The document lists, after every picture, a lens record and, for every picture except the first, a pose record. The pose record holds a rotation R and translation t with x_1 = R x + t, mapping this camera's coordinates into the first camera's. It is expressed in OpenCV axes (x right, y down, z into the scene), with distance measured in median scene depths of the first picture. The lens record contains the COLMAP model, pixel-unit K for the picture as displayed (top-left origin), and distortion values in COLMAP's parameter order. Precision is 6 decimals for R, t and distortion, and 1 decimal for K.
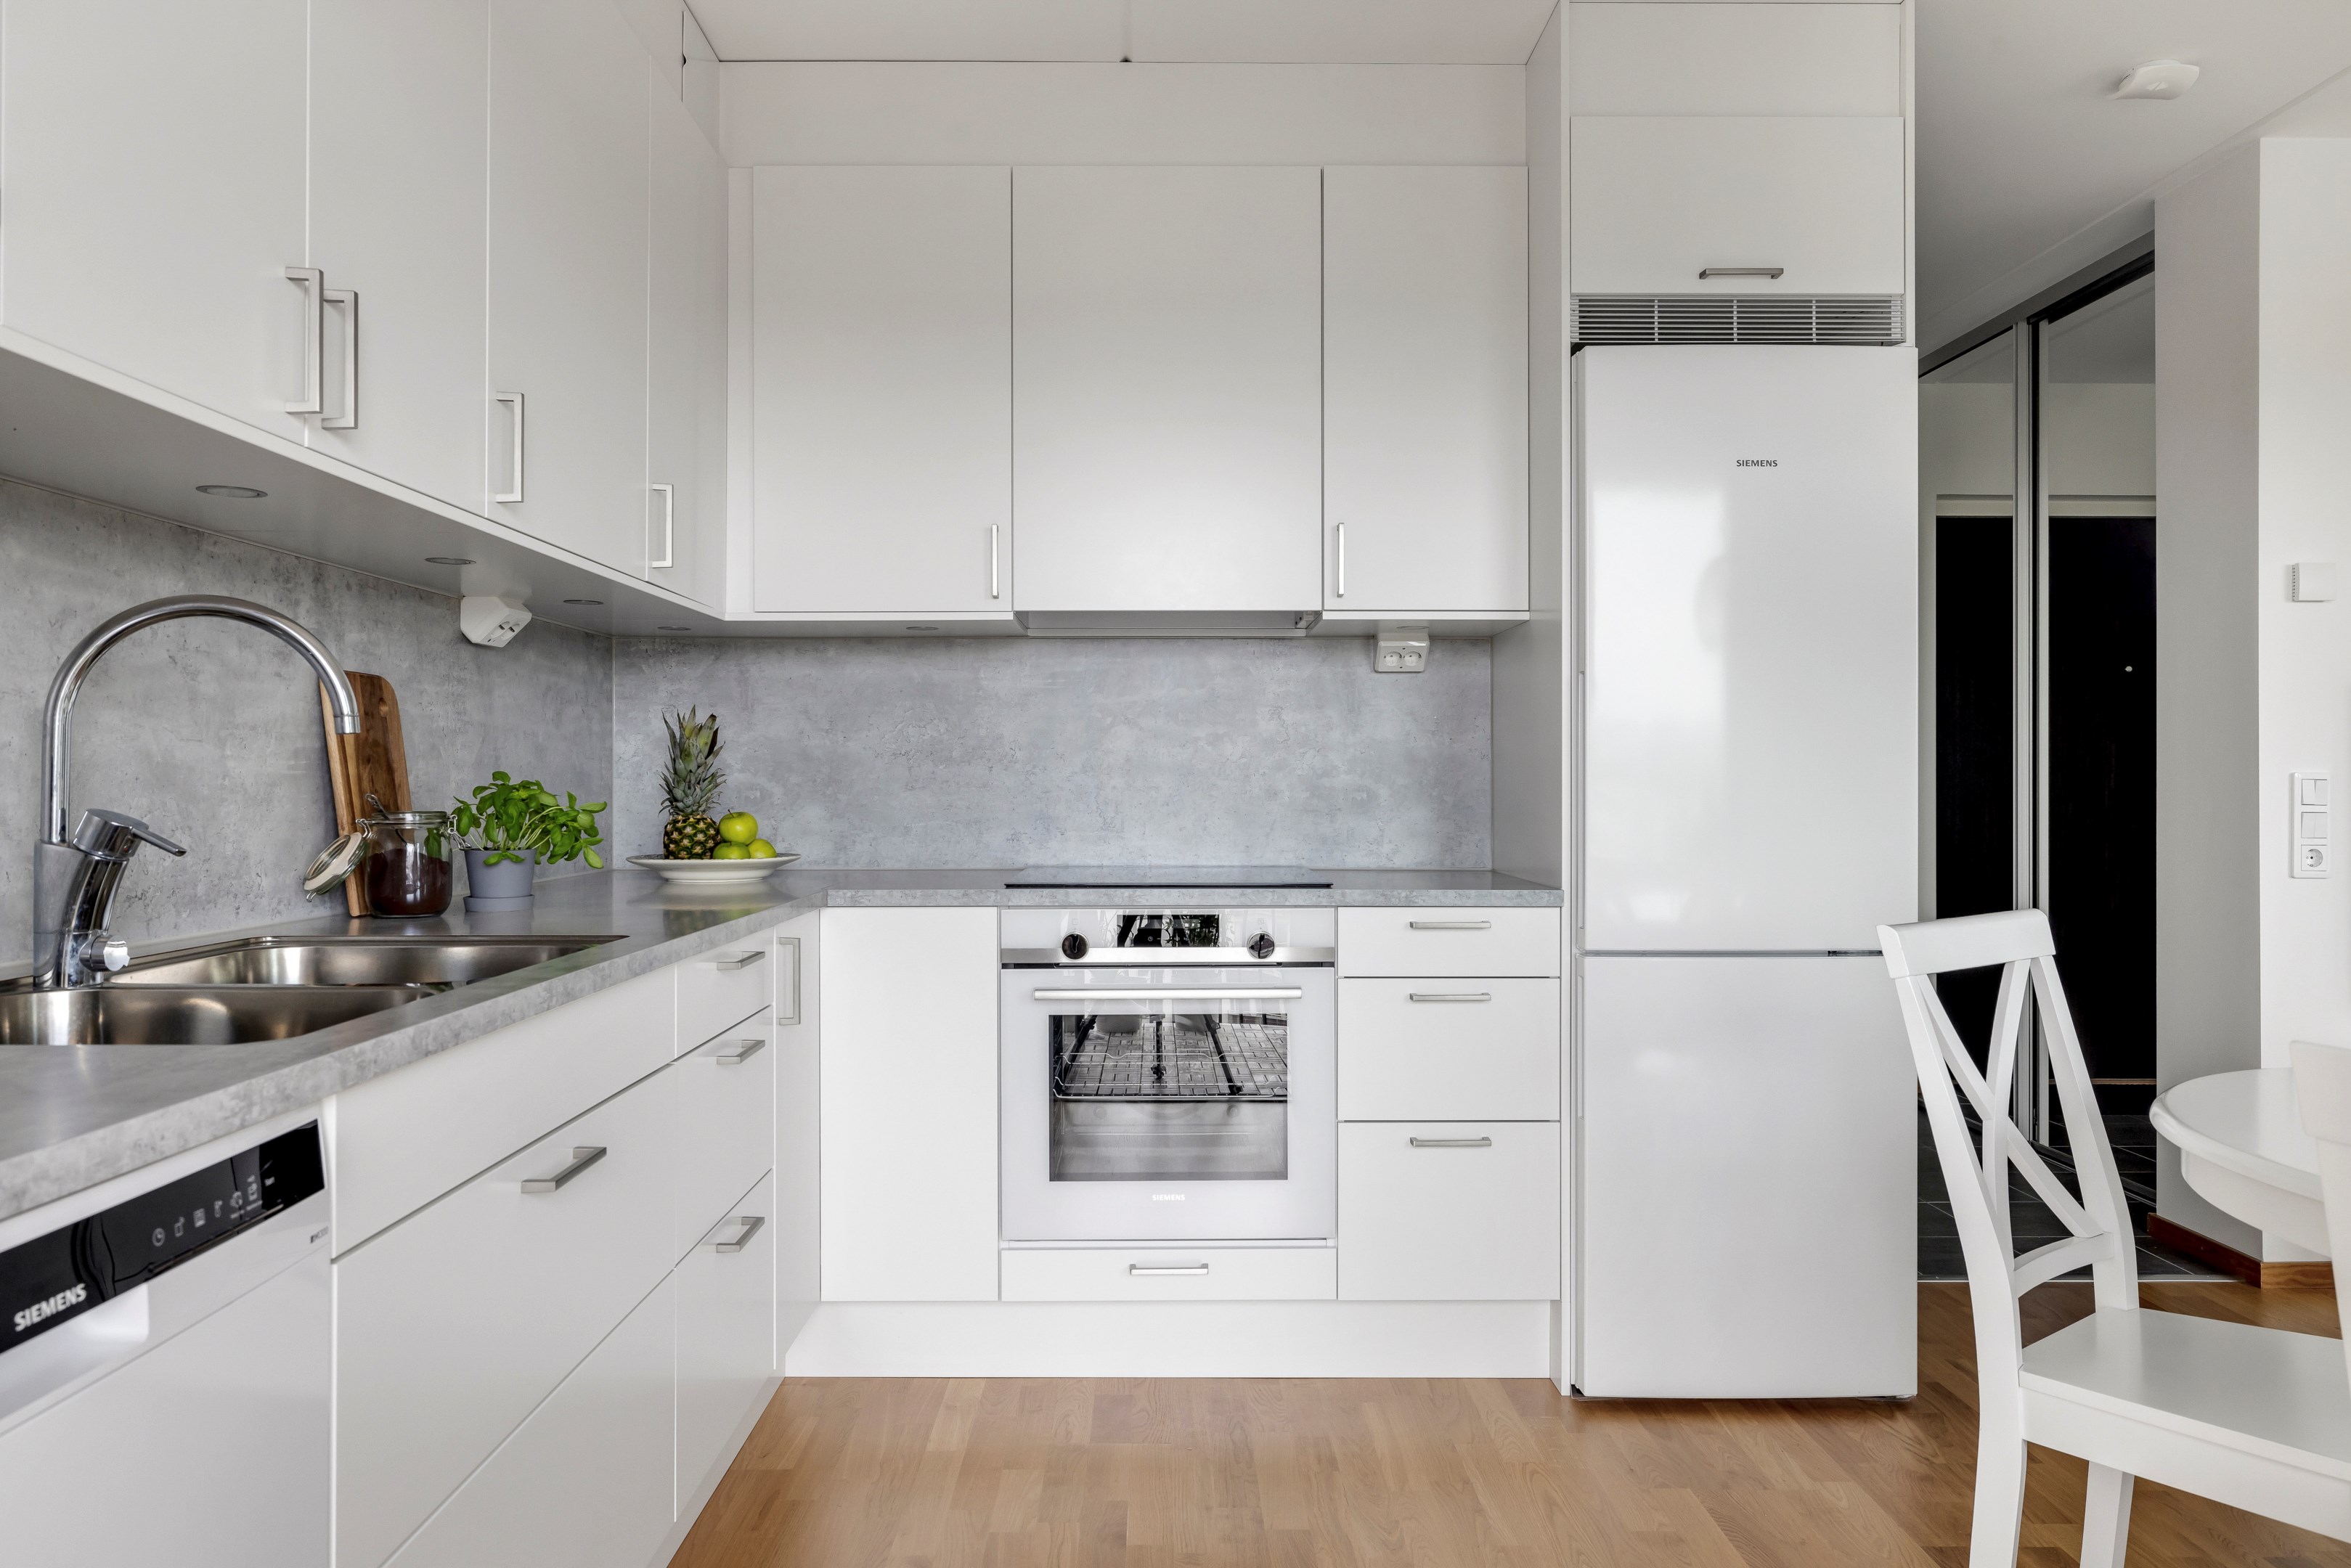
lens RADIAL K [[1527.3, 0, 1175.5], [0, 1527.3, 784.0], [0, 0, 1]] dist [-0.000258, -0.000592]
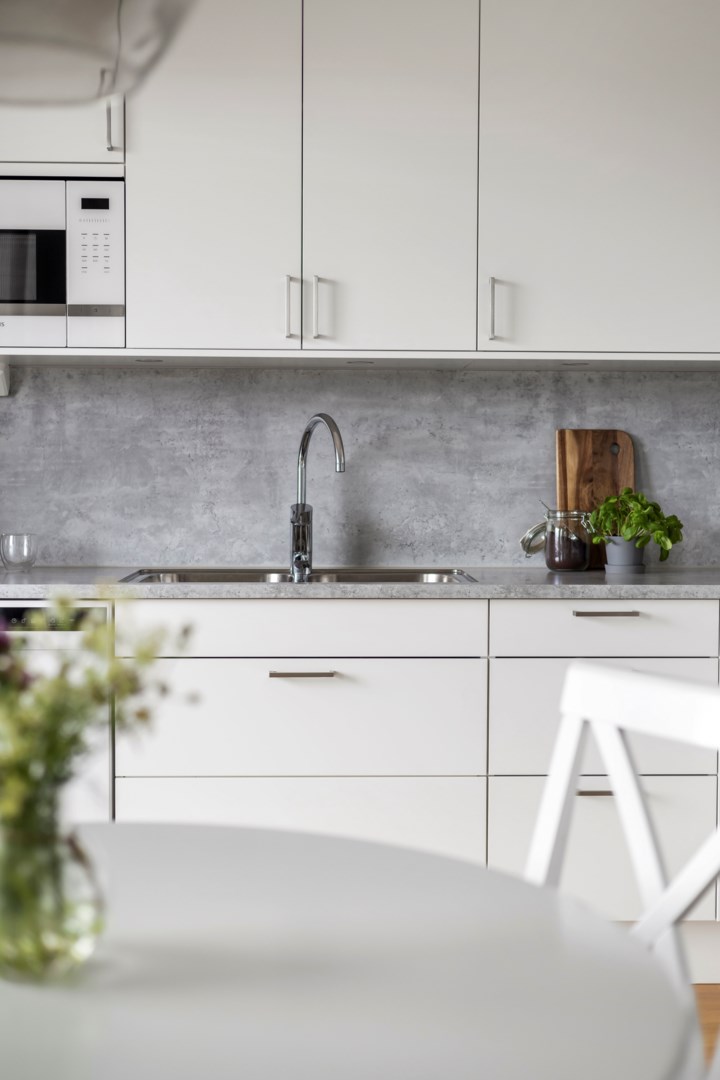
lens RADIAL K [[1519.6, 0, 381.3], [0, 1519.6, 541.2], [0, 0, 1]] dist [-0.004393, 0.060465]
pose [[0.024896, 0.044179, -0.998713, 1.334000], [-0.005032, 0.999016, 0.044067, -0.024195], [0.999677, 0.003929, 0.025094, 0.809153]]
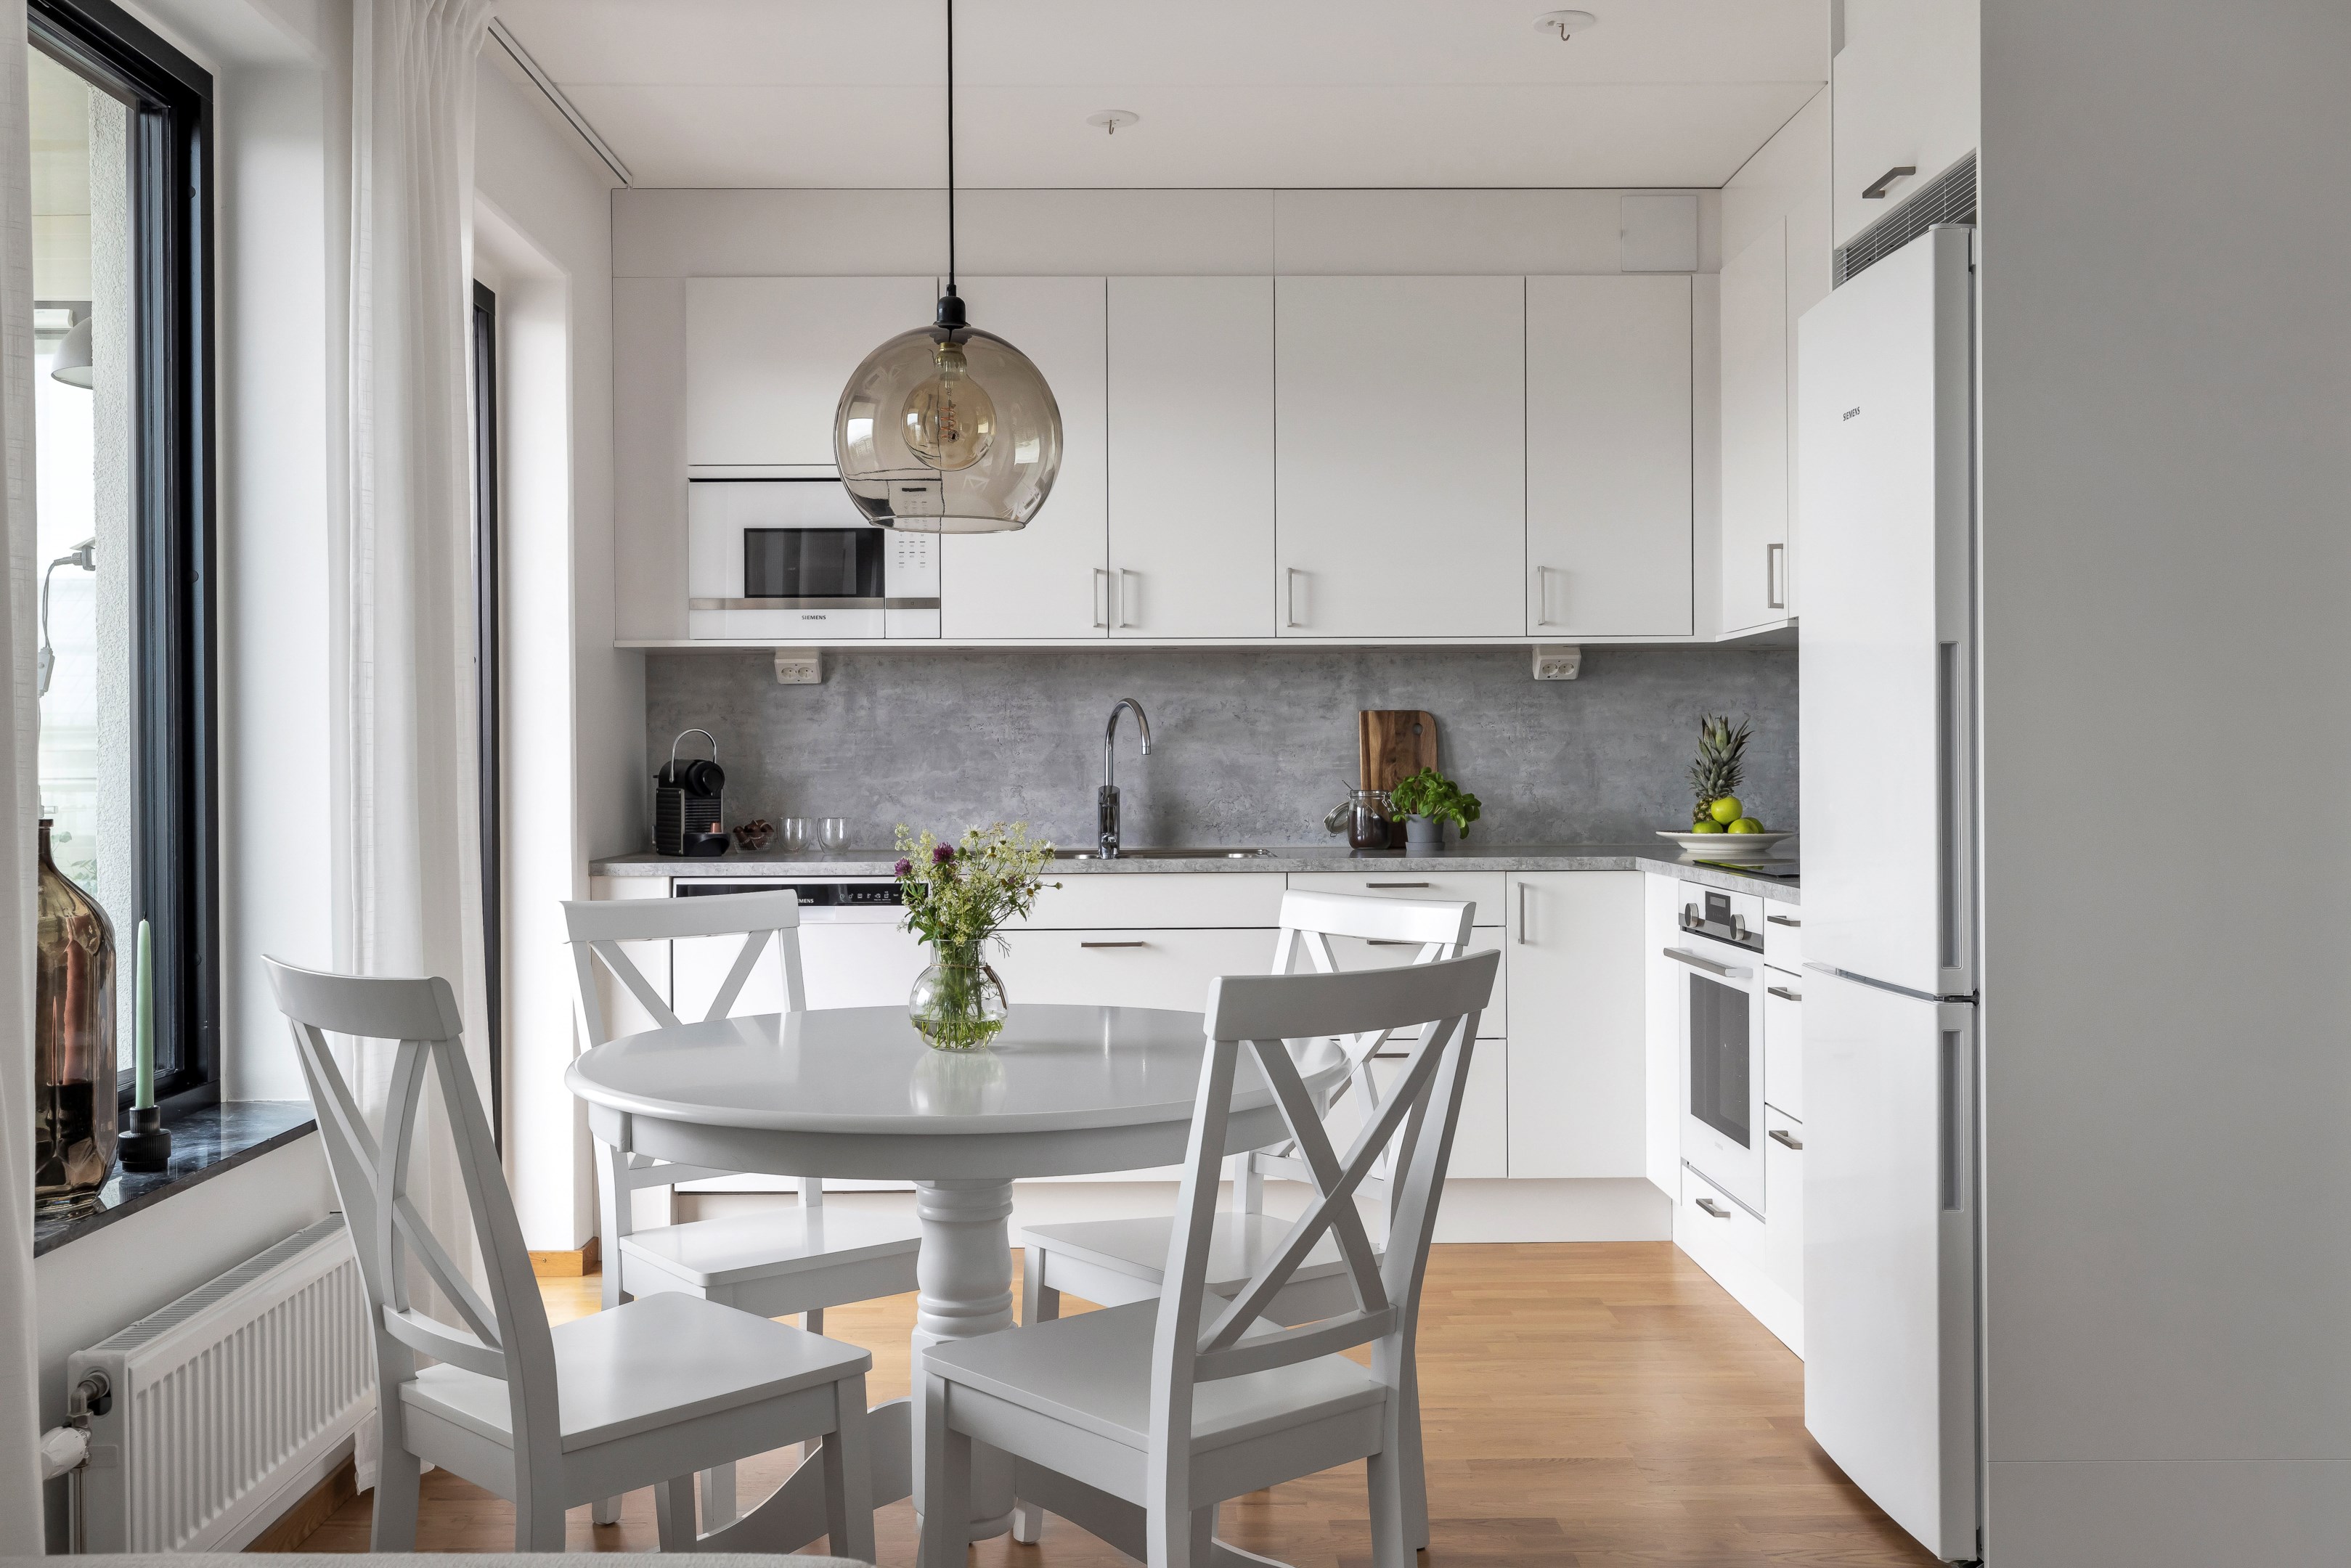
lens RADIAL K [[2131.3, 0, 1178.7], [0, 2131.3, 773.5], [0, 0, 1]] dist [0.007541, 0.009897]
pose [[0.011485, 0.006725, -0.999911, 2.150324], [0.004679, 0.999966, 0.006779, -0.020703], [0.999923, -0.004756, 0.011453, 0.815120]]
